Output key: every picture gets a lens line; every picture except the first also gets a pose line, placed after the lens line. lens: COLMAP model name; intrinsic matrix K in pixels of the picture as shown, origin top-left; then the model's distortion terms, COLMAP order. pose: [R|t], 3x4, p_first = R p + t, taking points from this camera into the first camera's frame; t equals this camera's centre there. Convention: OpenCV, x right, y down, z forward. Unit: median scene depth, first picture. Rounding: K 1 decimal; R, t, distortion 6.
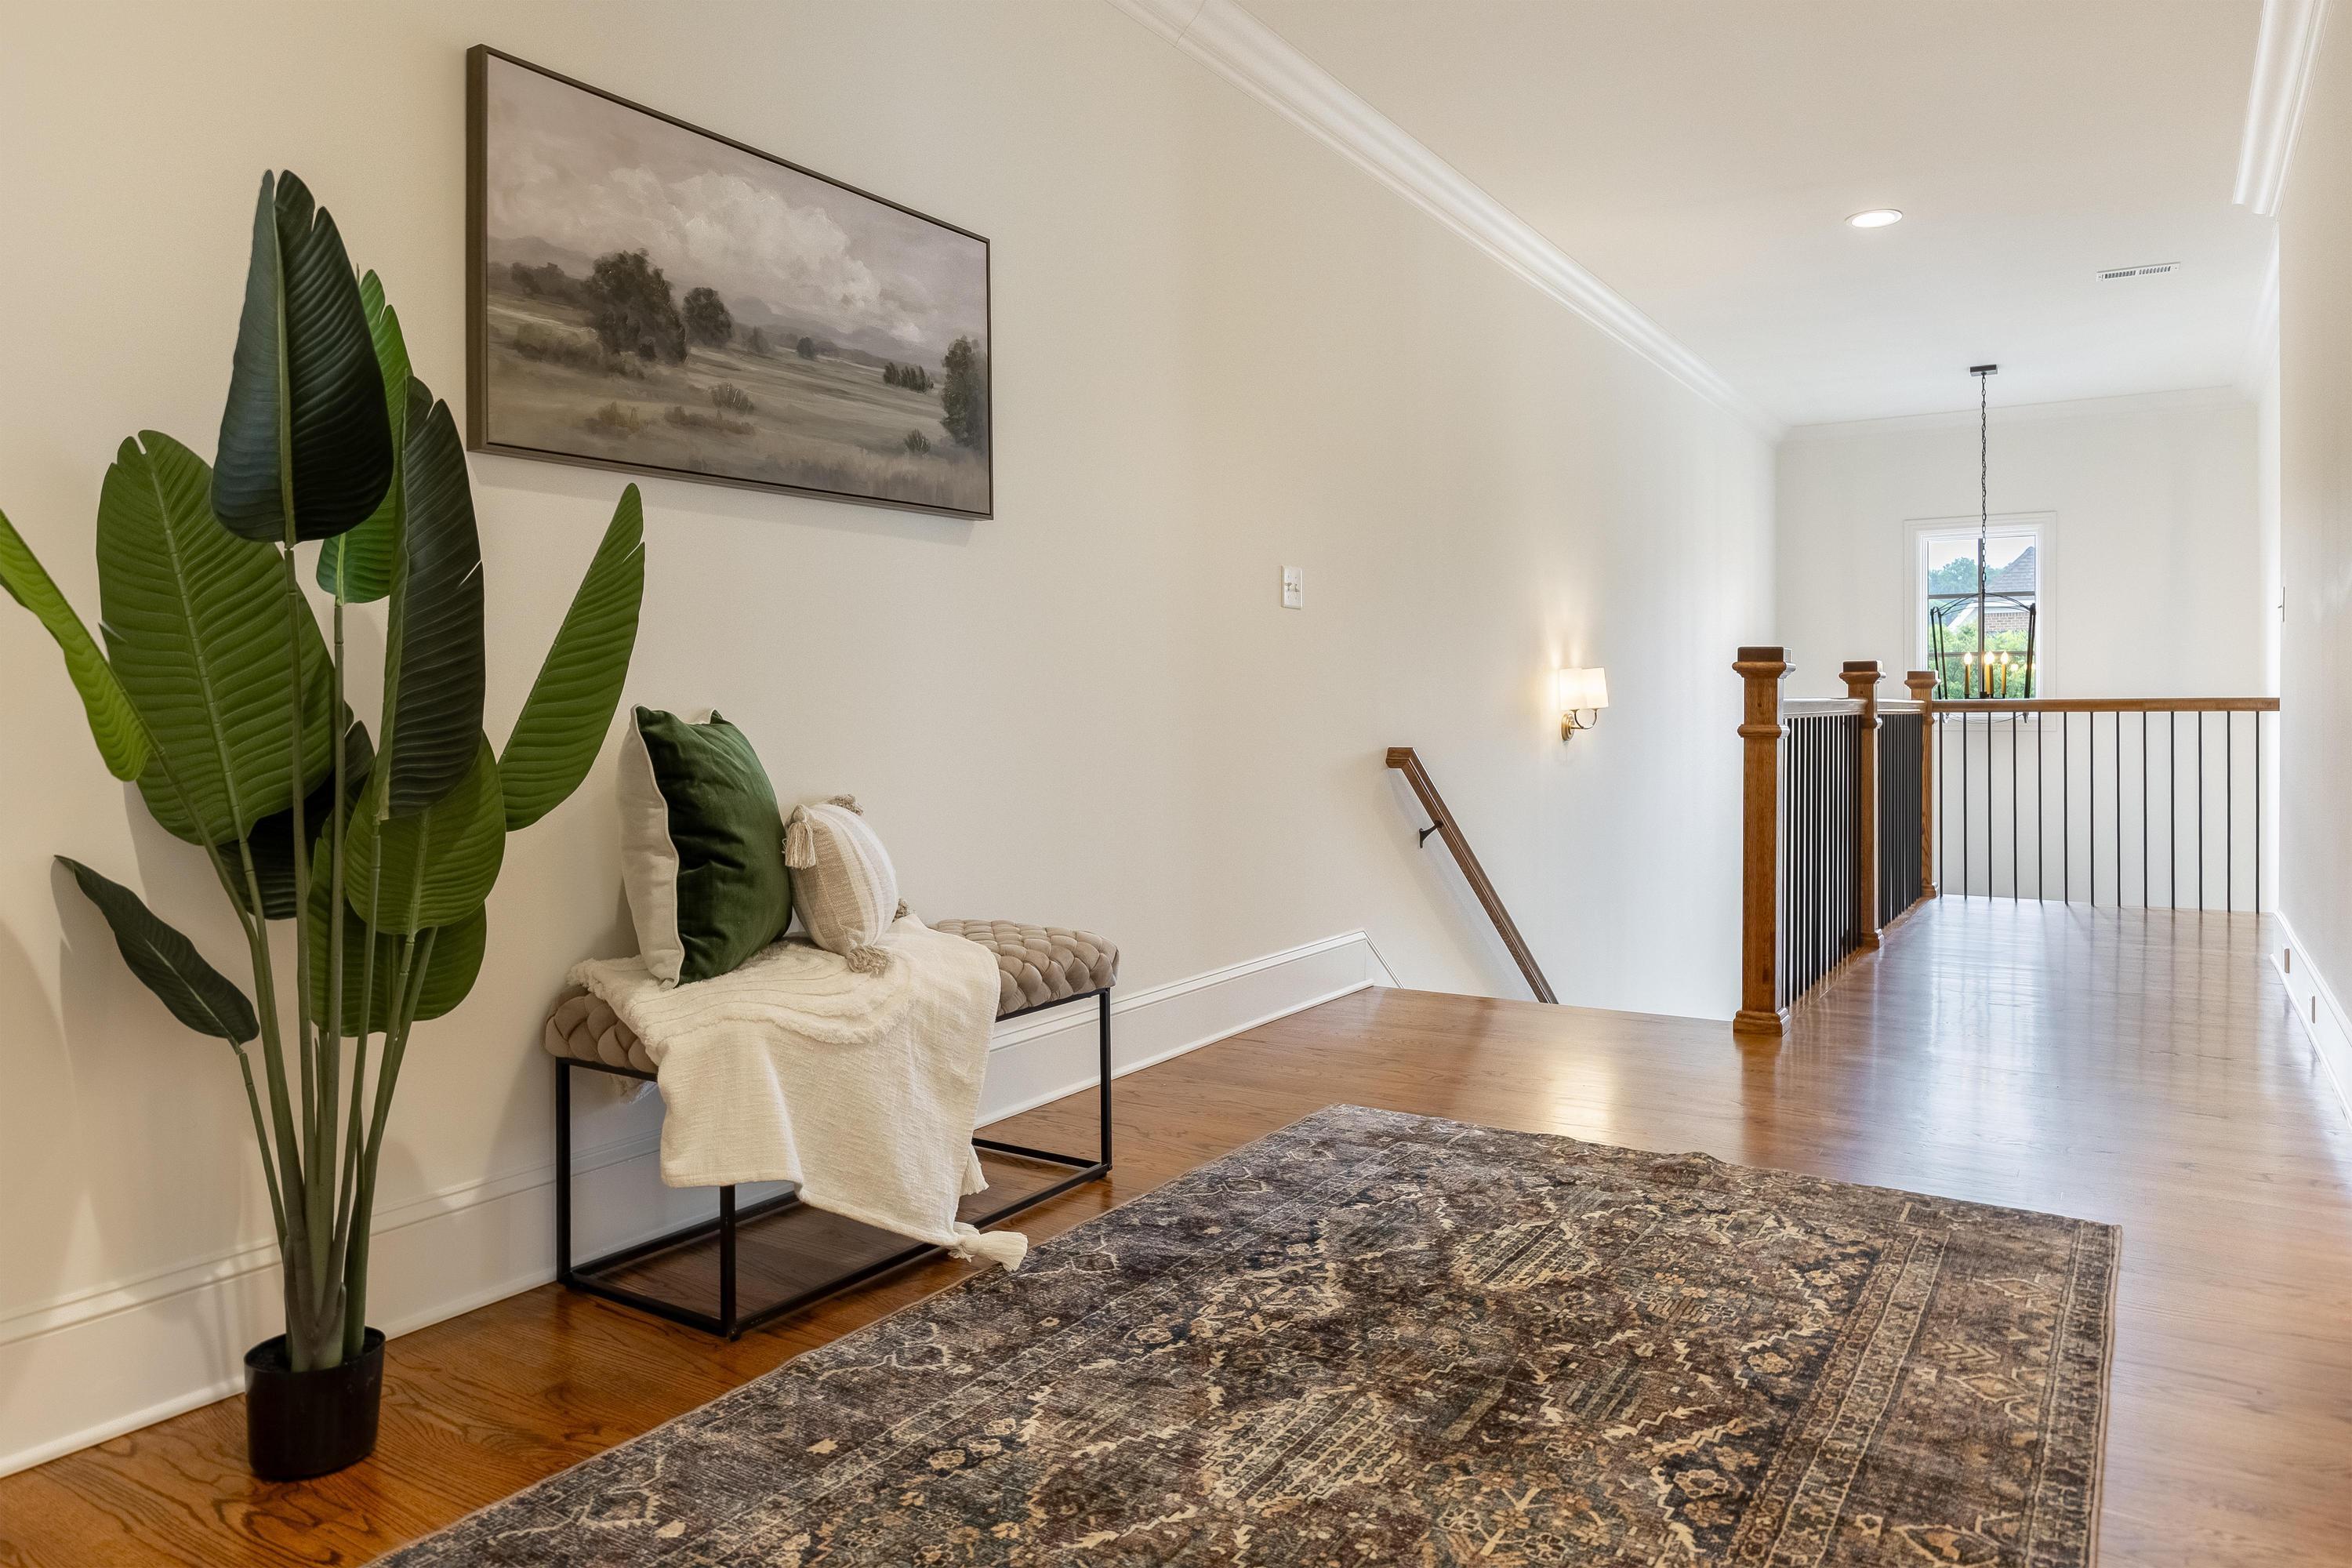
lens RADIAL K [[1516.9, 0, 1173.2], [0, 1516.9, 778.1], [0, 0, 1]] dist [0.001858, 0.001064]
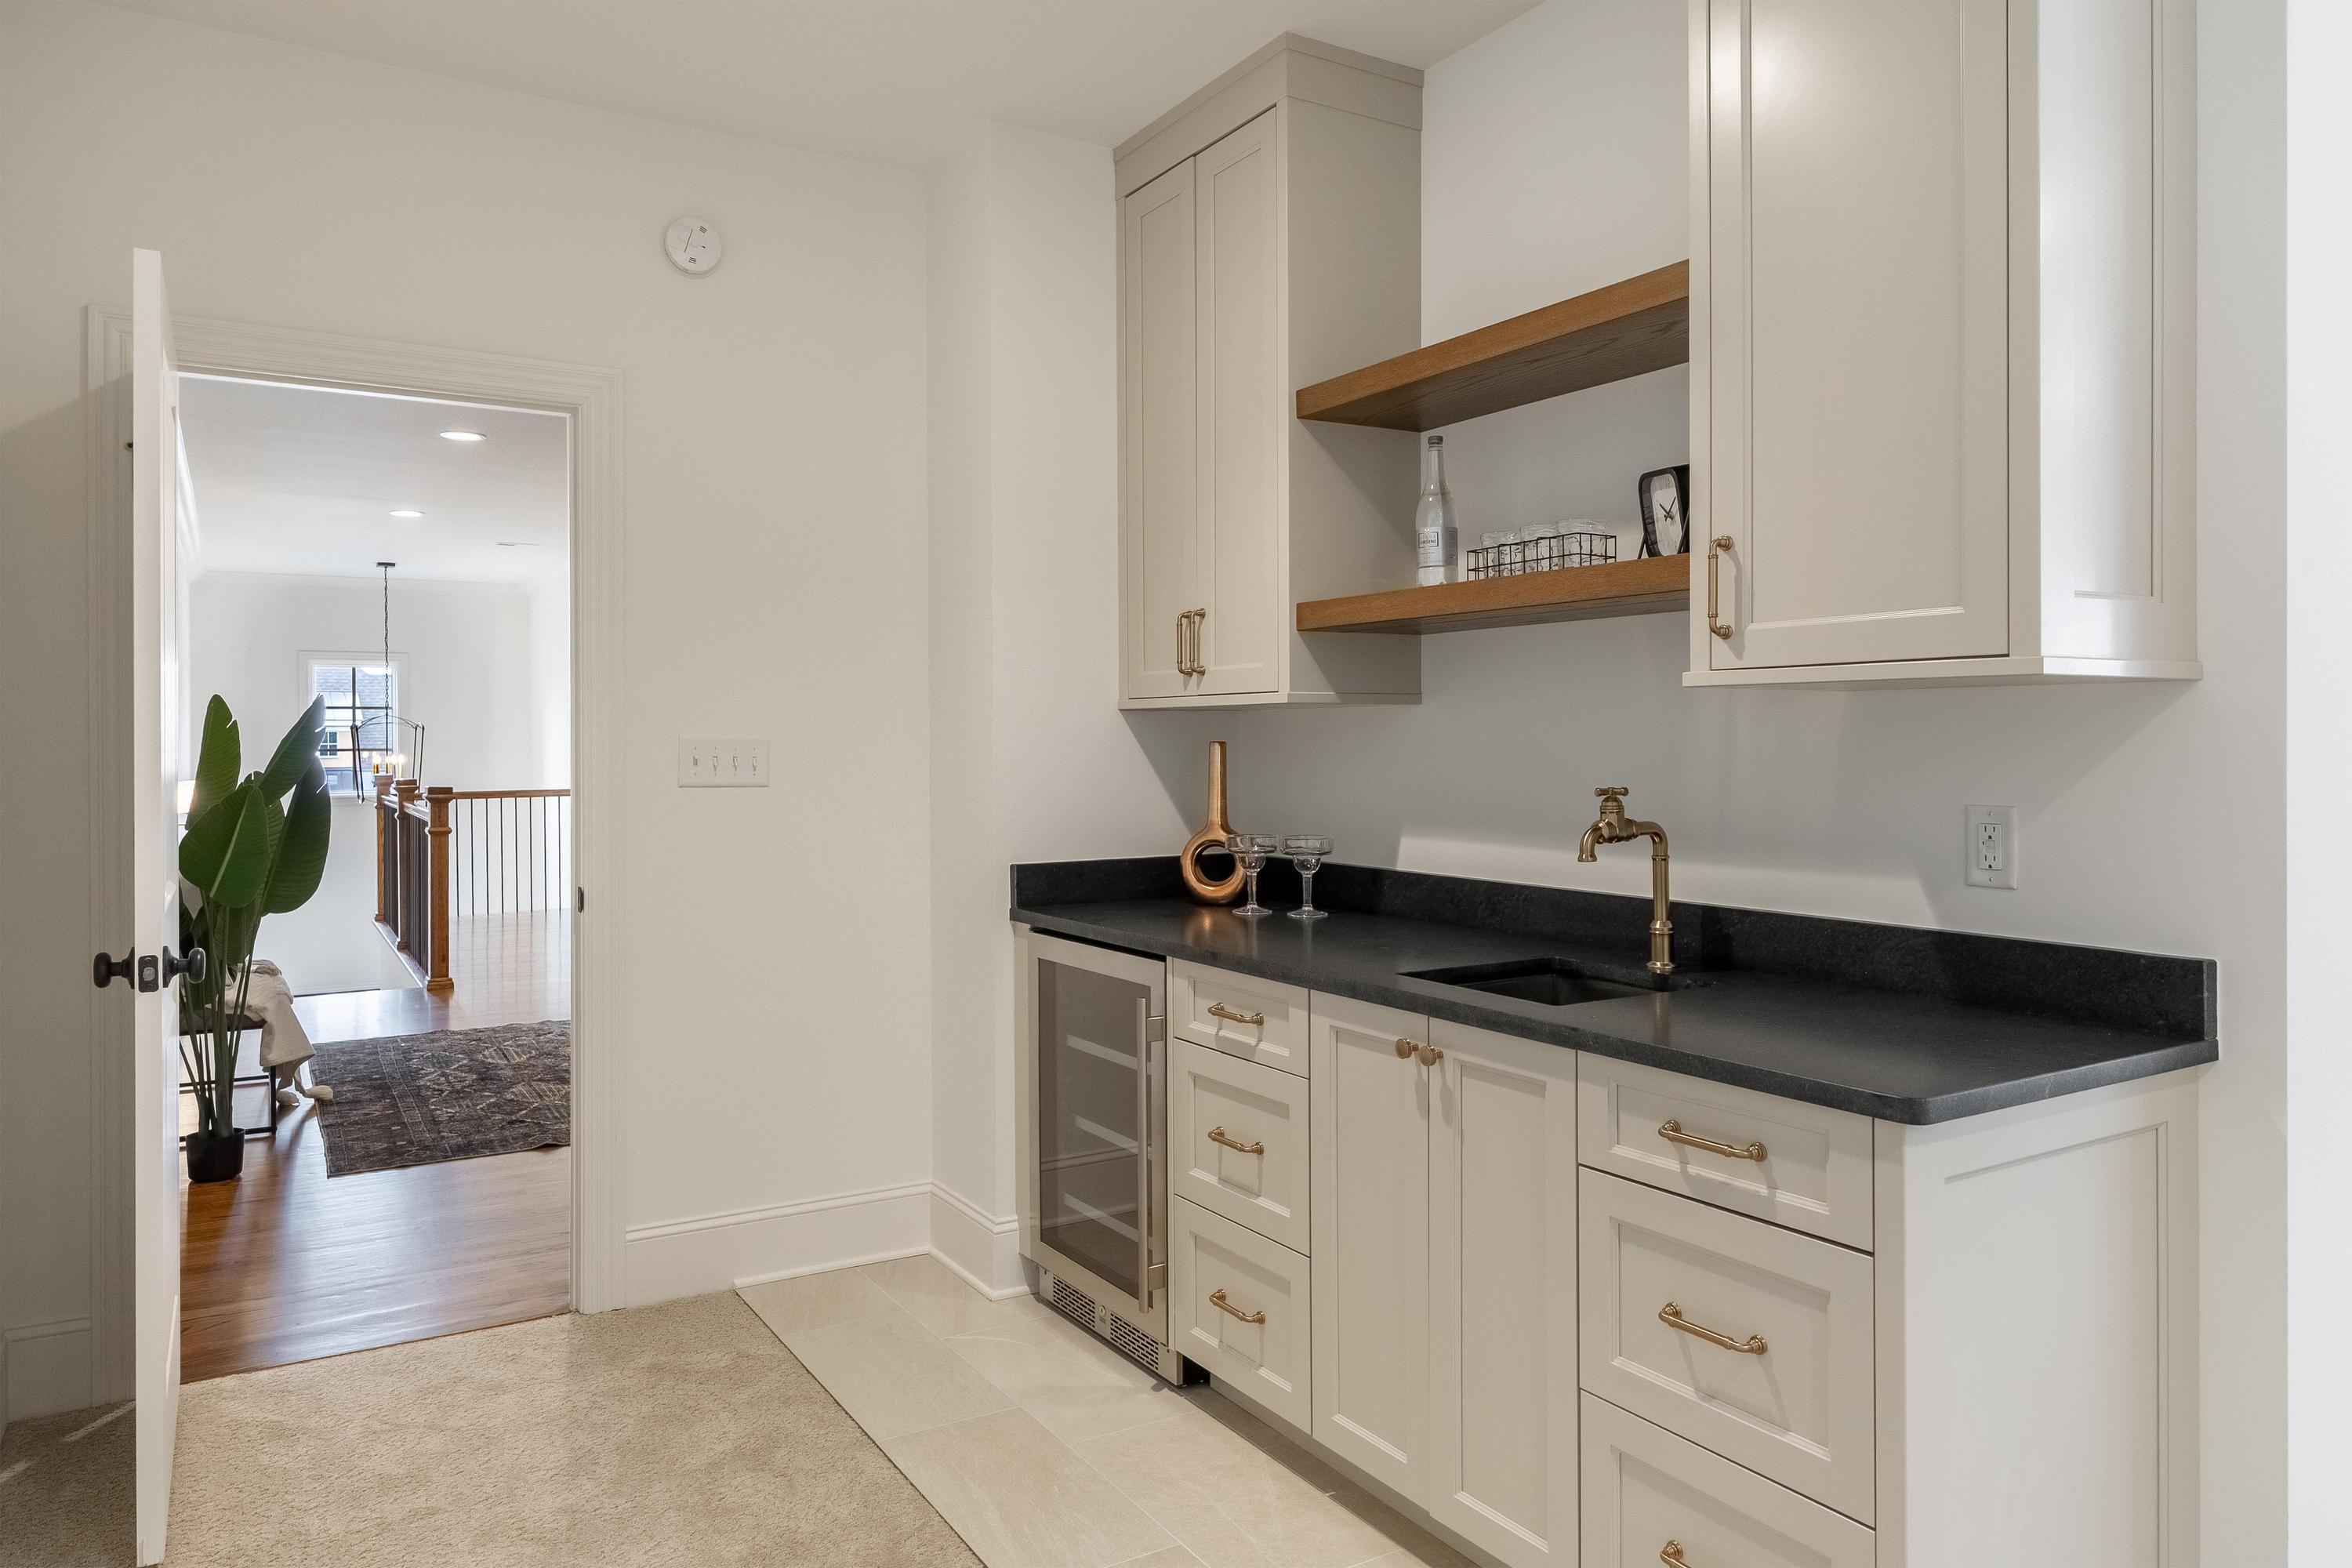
lens RADIAL K [[1516.9, 0, 1175.6], [0, 1516.9, 779.7], [0, 0, 1]] dist [0.001858, 0.001064]
pose [[0.411560, -0.000349, 0.911383, -0.610538], [0.011760, 0.999919, -0.004928, -0.046114], [-0.911307, 0.012746, 0.411530, -0.390704]]
